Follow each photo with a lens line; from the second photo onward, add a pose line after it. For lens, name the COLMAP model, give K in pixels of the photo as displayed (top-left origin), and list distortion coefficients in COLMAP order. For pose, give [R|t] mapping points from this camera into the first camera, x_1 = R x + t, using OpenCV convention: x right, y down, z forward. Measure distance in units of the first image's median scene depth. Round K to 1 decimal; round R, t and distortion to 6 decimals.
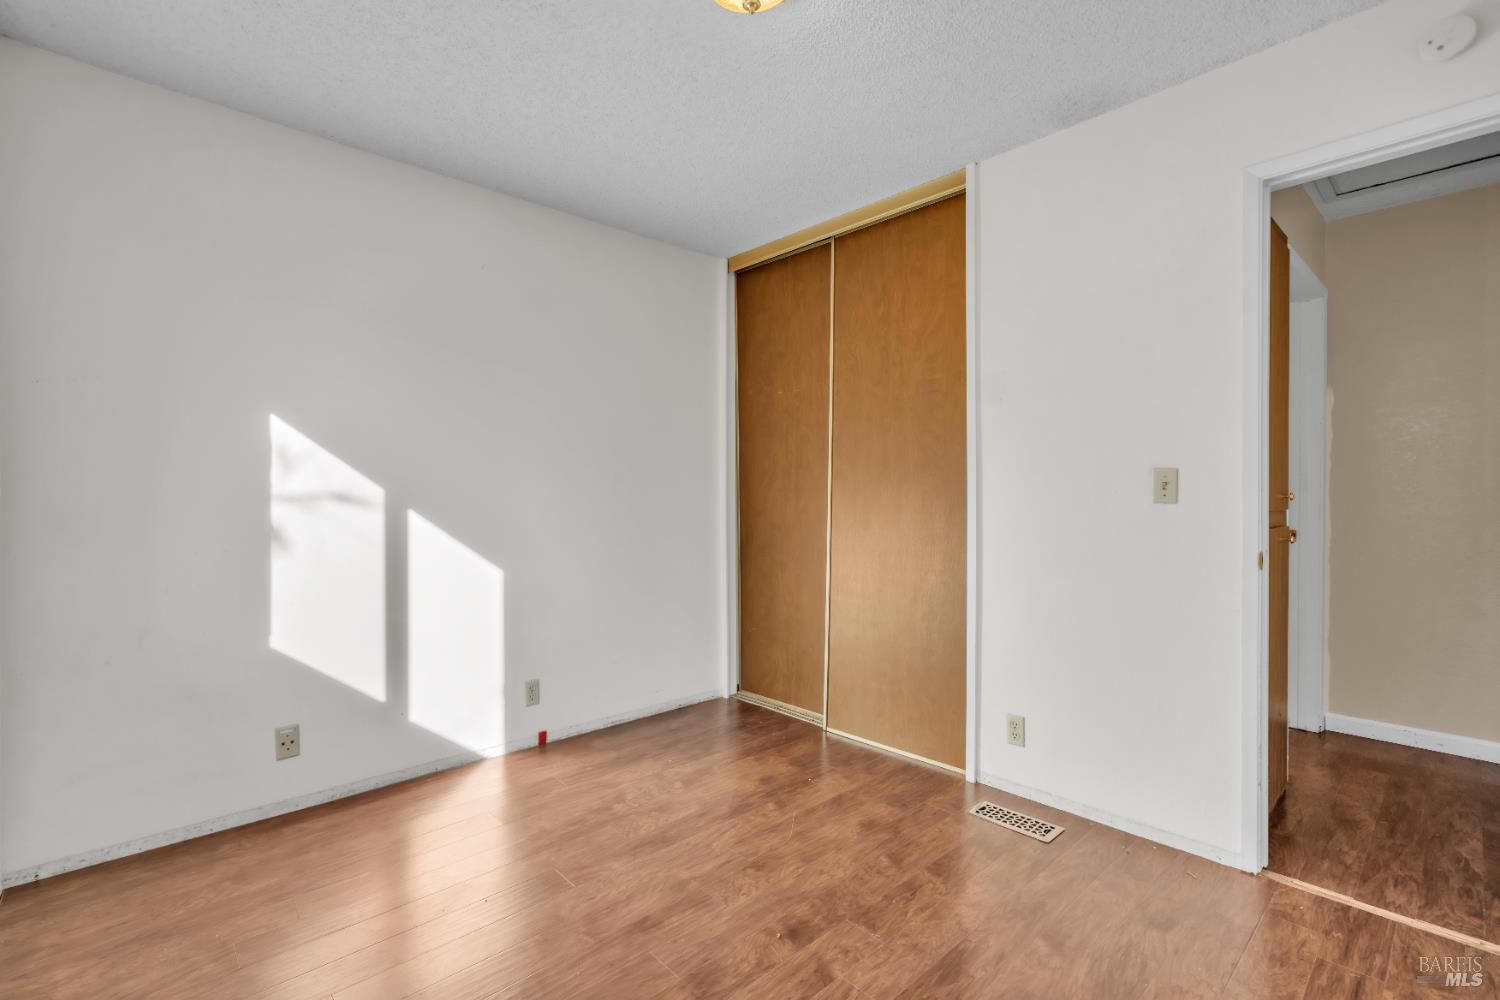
lens RADIAL K [[673.4, 0, 749.7], [0, 673.4, 494.7], [0, 0, 1]] dist [-0.010279, -0.000163]
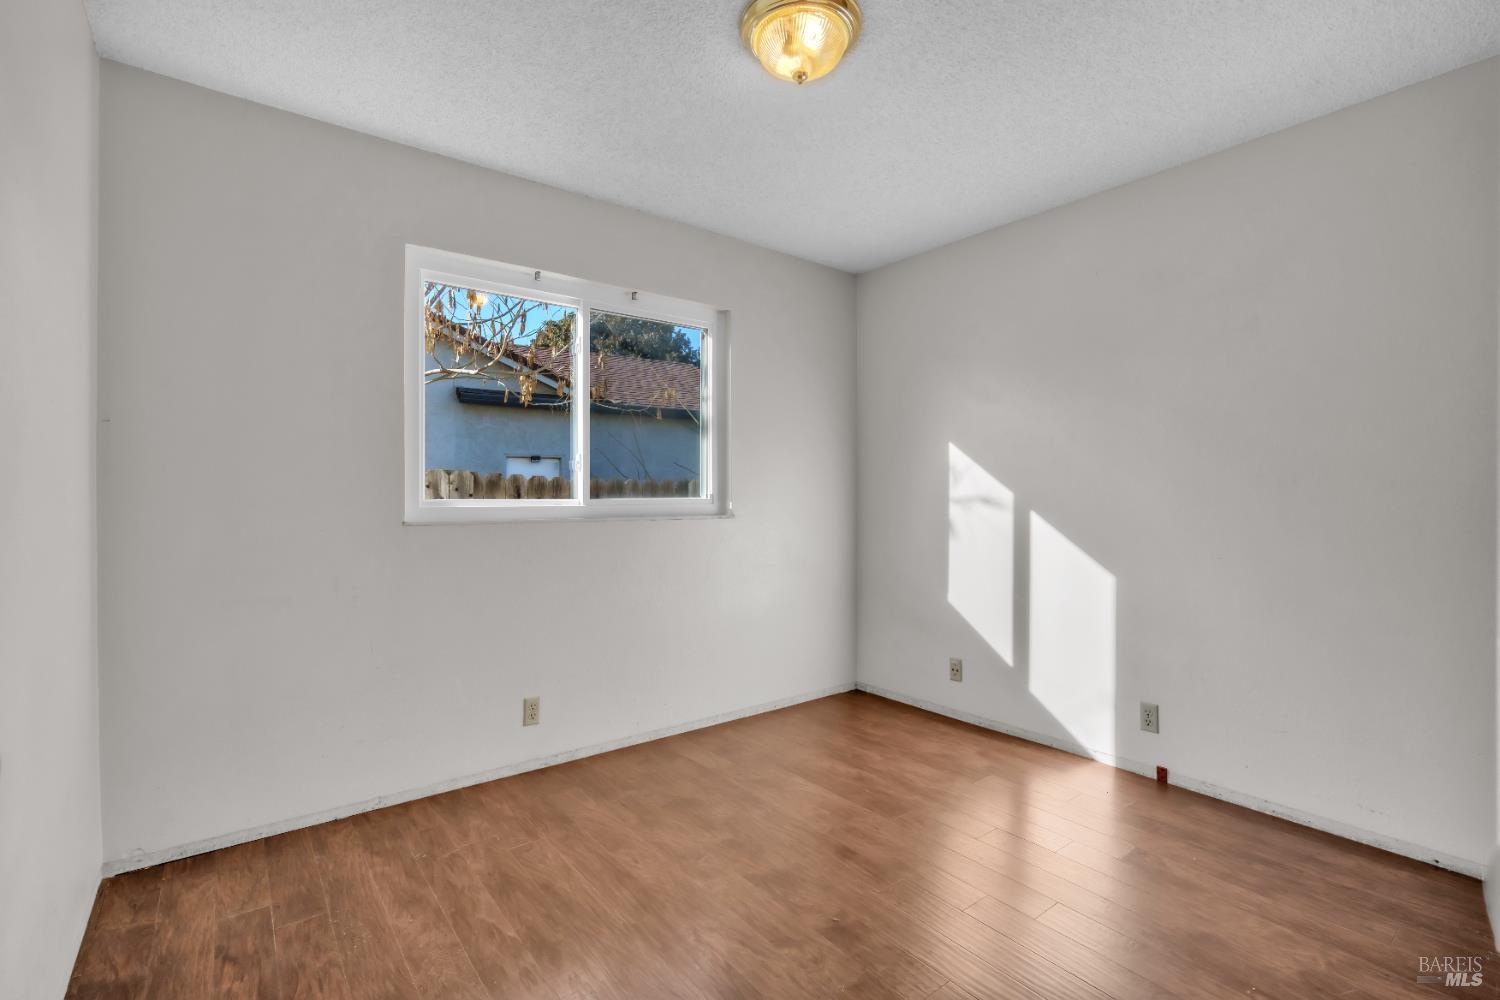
lens RADIAL K [[673.4, 0, 749.7], [0, 673.4, 494.7], [0, 0, 1]] dist [-0.010279, -0.000163]
pose [[-0.091292, -0.000490, -0.995824, 0.717311], [-0.003407, 0.999994, -0.000180, -0.004760], [0.995818, 0.003376, -0.091293, 0.625077]]
